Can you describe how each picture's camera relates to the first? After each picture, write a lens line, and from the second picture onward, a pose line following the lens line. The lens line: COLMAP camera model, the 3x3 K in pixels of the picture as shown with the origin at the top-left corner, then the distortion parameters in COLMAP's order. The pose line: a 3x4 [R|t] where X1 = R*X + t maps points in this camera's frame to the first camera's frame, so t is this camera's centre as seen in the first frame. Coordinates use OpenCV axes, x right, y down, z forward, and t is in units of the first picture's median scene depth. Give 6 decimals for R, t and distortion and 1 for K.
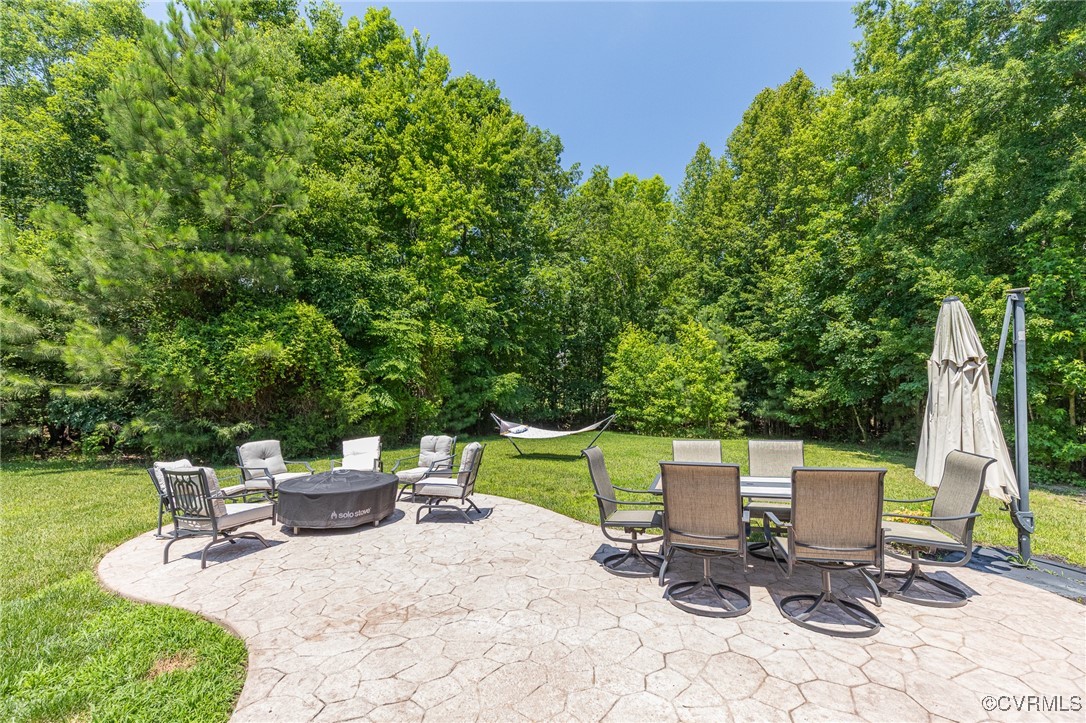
lens RADIAL K [[489.2, 0, 540.8], [0, 489.2, 362.6], [0, 0, 1]] dist [0.004824, 0.000279]
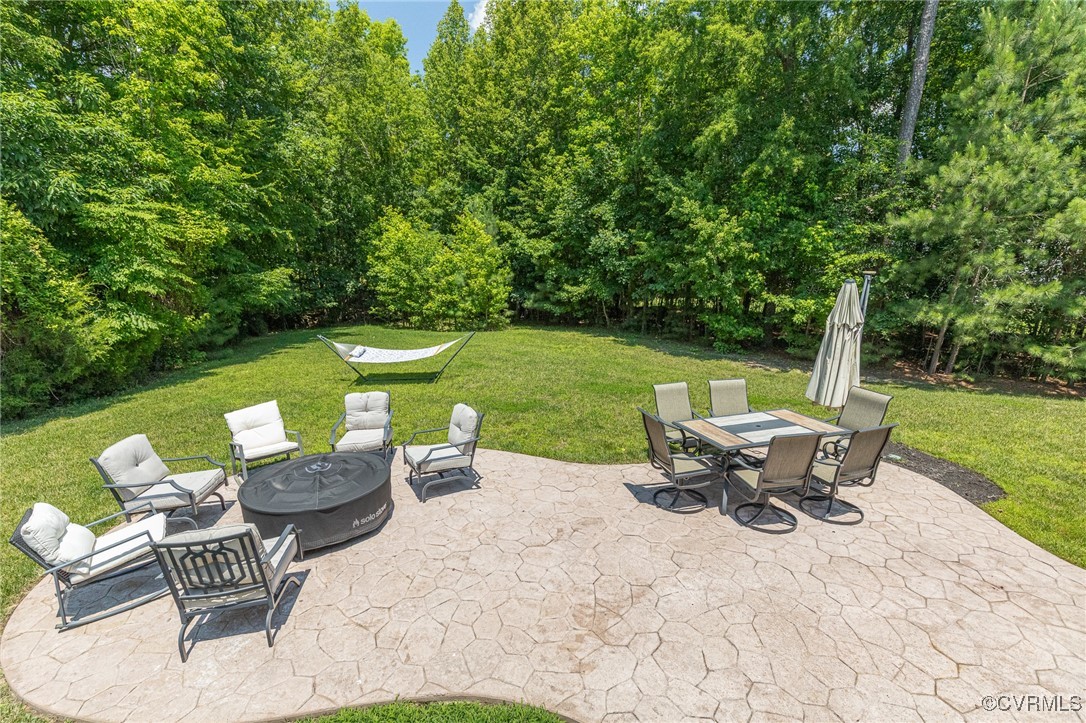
lens RADIAL K [[489.2, 0, 545.0], [0, 489.2, 366.9], [0, 0, 1]] dist [0.004824, 0.000279]
pose [[0.836614, -0.108849, 0.536870, -0.157570], [-0.034910, 0.967473, 0.250554, -0.046545], [-0.546679, -0.228359, 0.805602, 0.057077]]
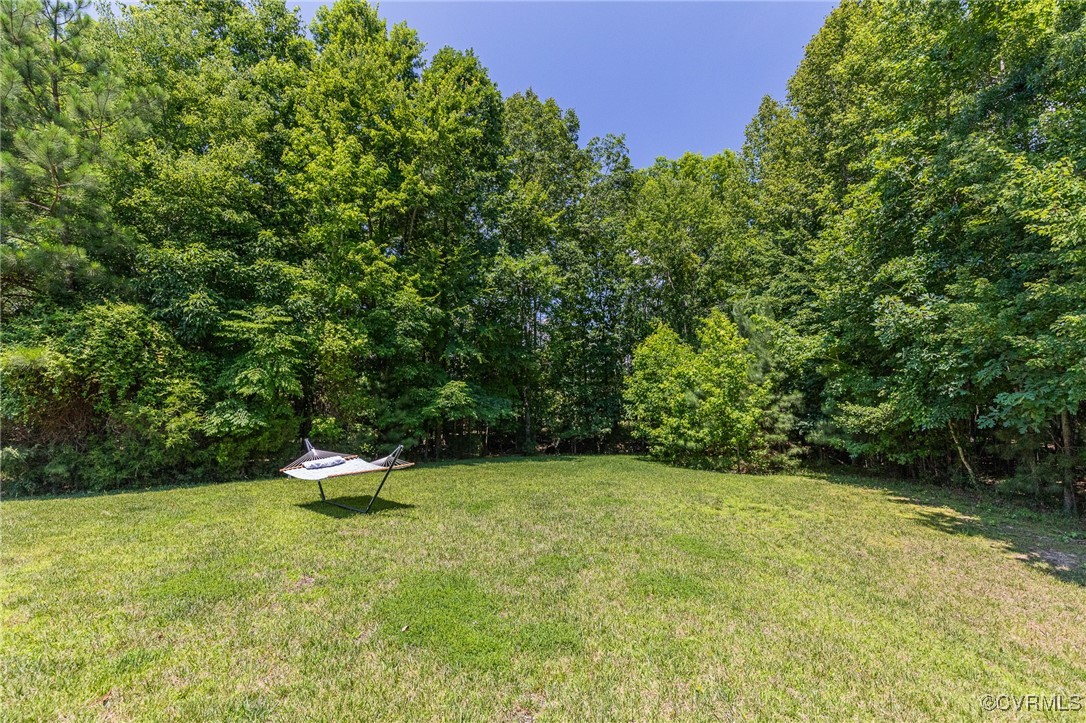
lens RADIAL K [[489.2, 0, 539.9], [0, 489.2, 364.6], [0, 0, 1]] dist [0.004824, 0.000279]
pose [[0.969479, -0.021796, -0.244205, 0.281647], [0.015509, 0.999498, -0.027637, 0.012701], [0.244684, 0.023006, 0.969330, 0.252527]]
